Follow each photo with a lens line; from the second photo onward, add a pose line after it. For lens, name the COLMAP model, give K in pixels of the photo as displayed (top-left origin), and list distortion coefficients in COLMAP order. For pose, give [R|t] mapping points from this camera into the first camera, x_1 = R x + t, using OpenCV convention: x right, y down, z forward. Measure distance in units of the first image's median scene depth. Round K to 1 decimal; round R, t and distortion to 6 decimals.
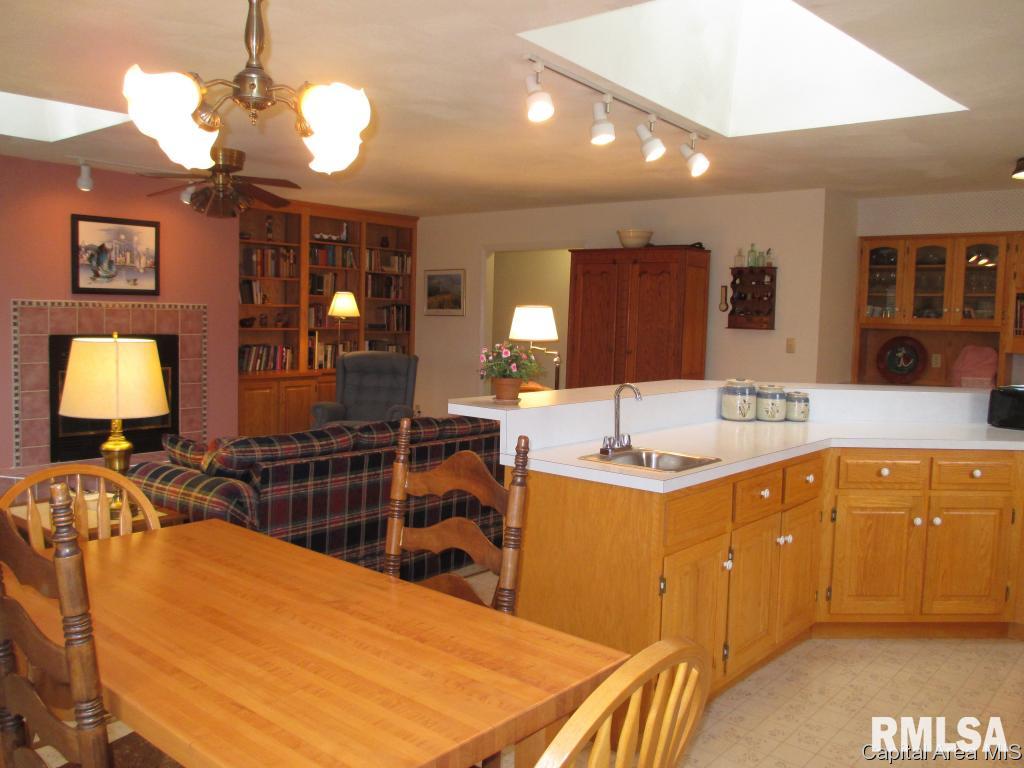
lens RADIAL K [[853.1, 0, 511.1], [0, 853.1, 378.6], [0, 0, 1]] dist [-0.035209, 0.009986]
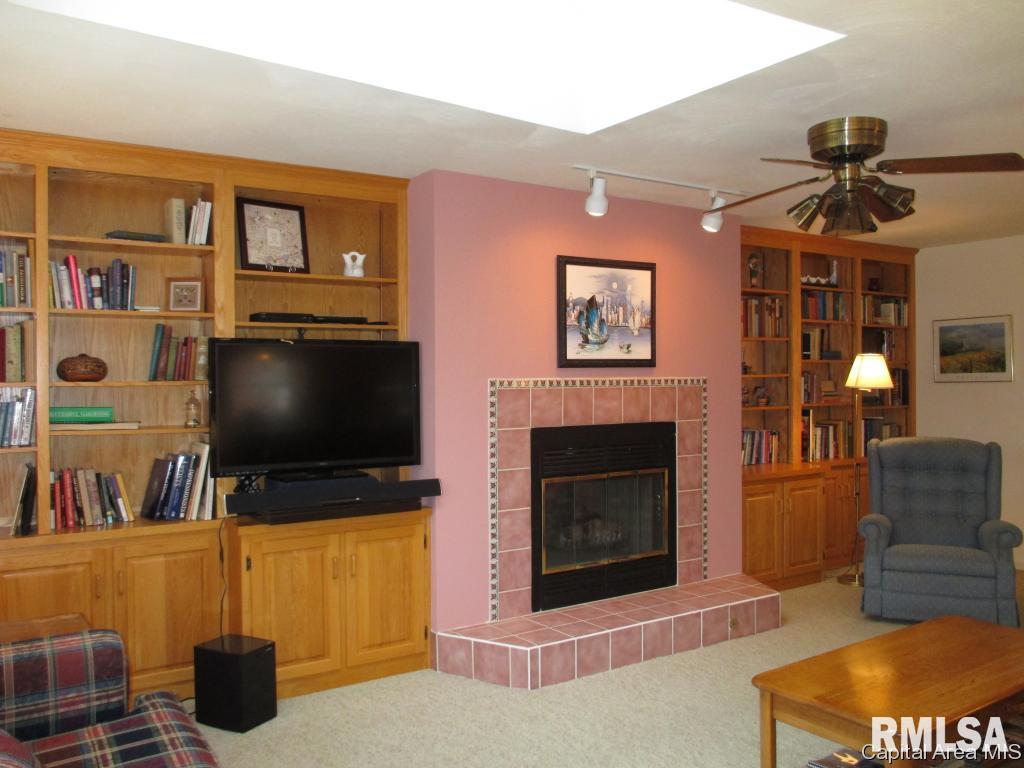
lens RADIAL K [[853.1, 0, 511.1], [0, 853.1, 378.6], [0, 0, 1]] dist [-0.035209, 0.009986]
pose [[0.960014, -0.032570, -0.278049, -0.328401], [0.011023, 0.996837, -0.078707, -0.033379], [0.279733, 0.072495, 0.957337, 0.285500]]
